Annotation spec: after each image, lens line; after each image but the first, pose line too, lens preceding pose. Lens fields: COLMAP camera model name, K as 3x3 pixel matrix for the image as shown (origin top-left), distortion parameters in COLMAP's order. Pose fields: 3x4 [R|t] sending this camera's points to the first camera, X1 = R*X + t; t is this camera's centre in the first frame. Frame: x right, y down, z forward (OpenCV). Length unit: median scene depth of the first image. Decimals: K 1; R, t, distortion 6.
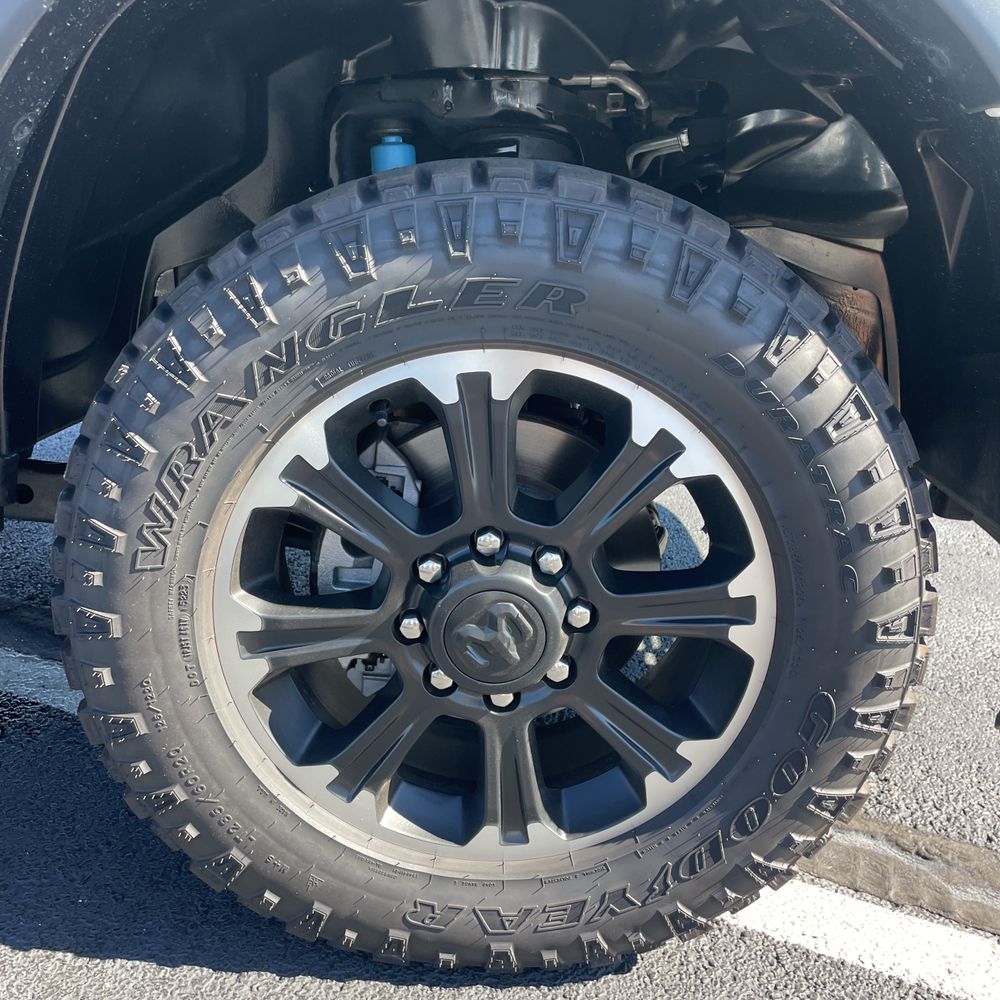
lens RADIAL K [[998.2, 0, 496.4], [0, 998.2, 493.6], [0, 0, 1]] dist [0.100422, -0.145939]
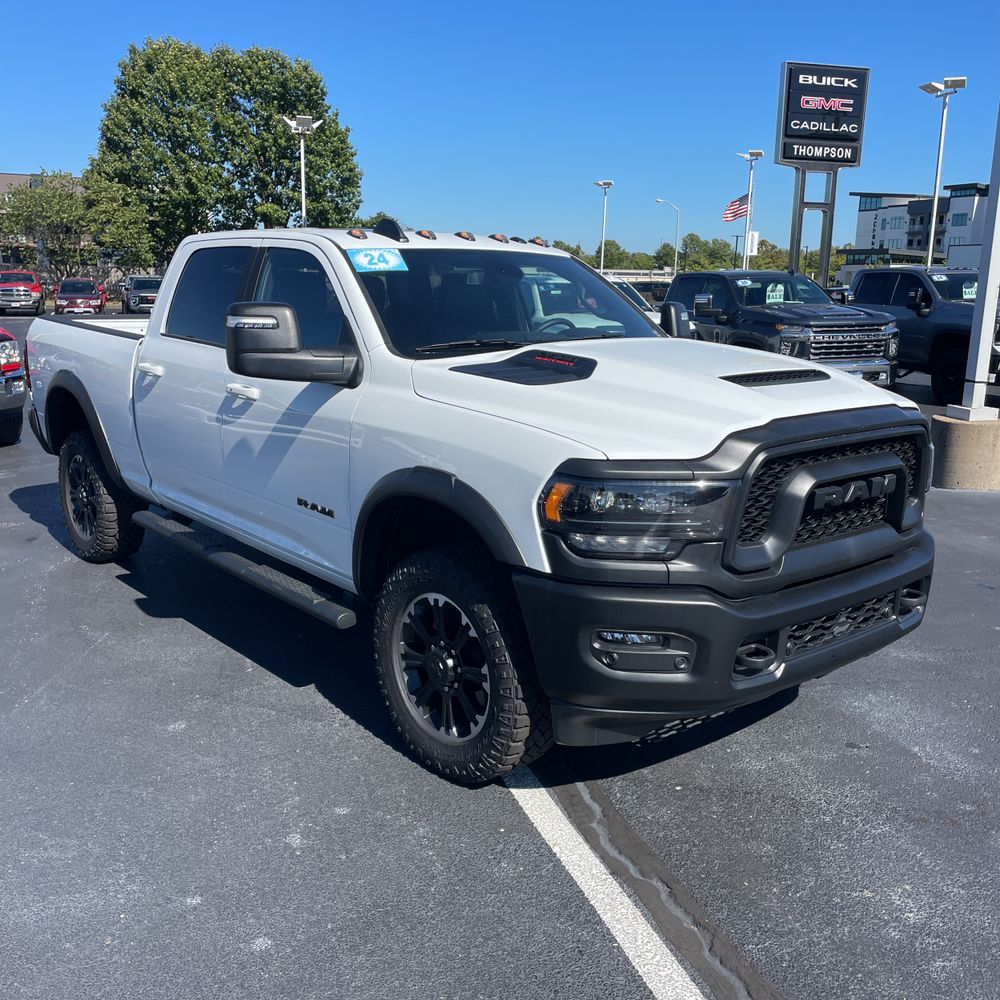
lens RADIAL K [[997.8, 0, 500.0], [0, 997.8, 500.0], [0, 0, 1]] dist [0.112659, -0.163559]
pose [[0.666987, 0.109539, -0.736973, 3.041709], [-0.217183, 0.974762, -0.051676, -0.353475], [0.712713, 0.194525, 0.673944, -1.592093]]
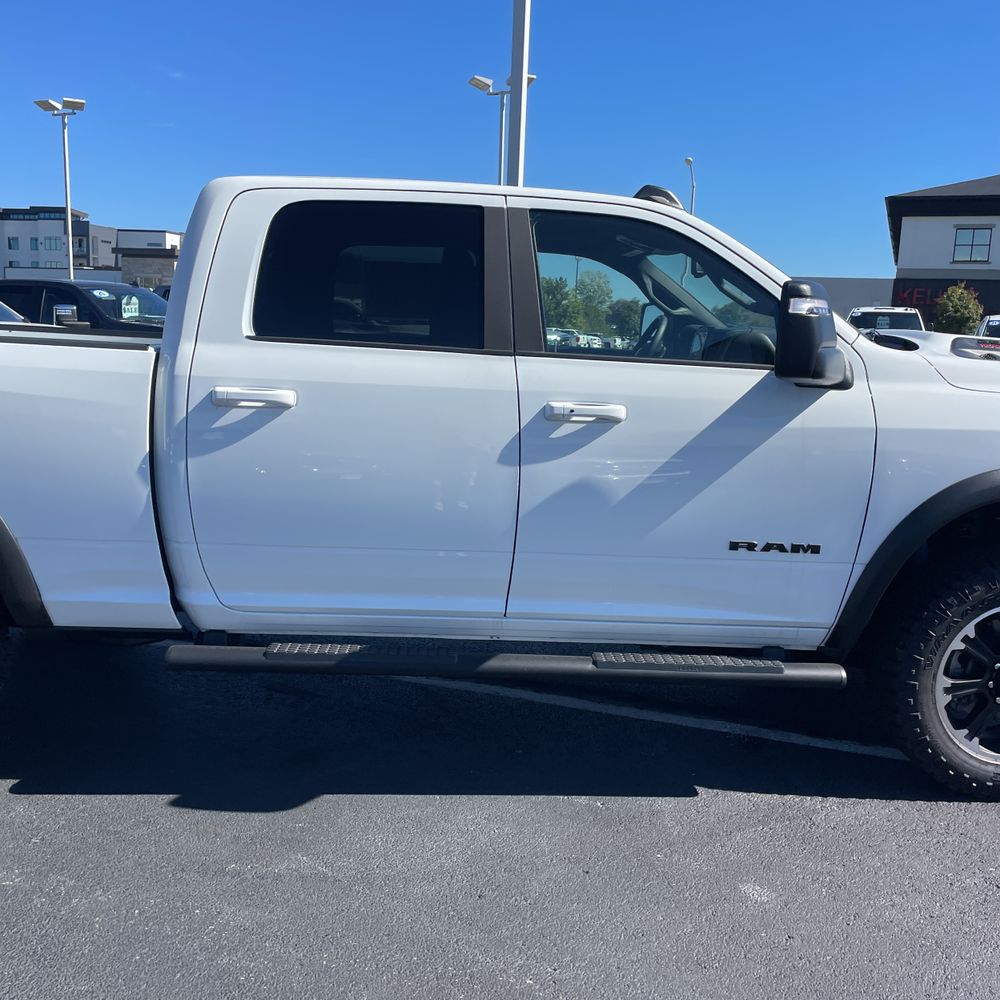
lens RADIAL K [[998.2, 0, 496.4], [0, 998.2, 493.6], [0, 0, 1]] dist [0.100422, -0.145939]
pose [[0.997762, -0.040438, 0.053257, -2.076439], [0.048509, 0.985891, -0.160207, -0.035850], [-0.046027, 0.162432, 0.985646, -2.611467]]
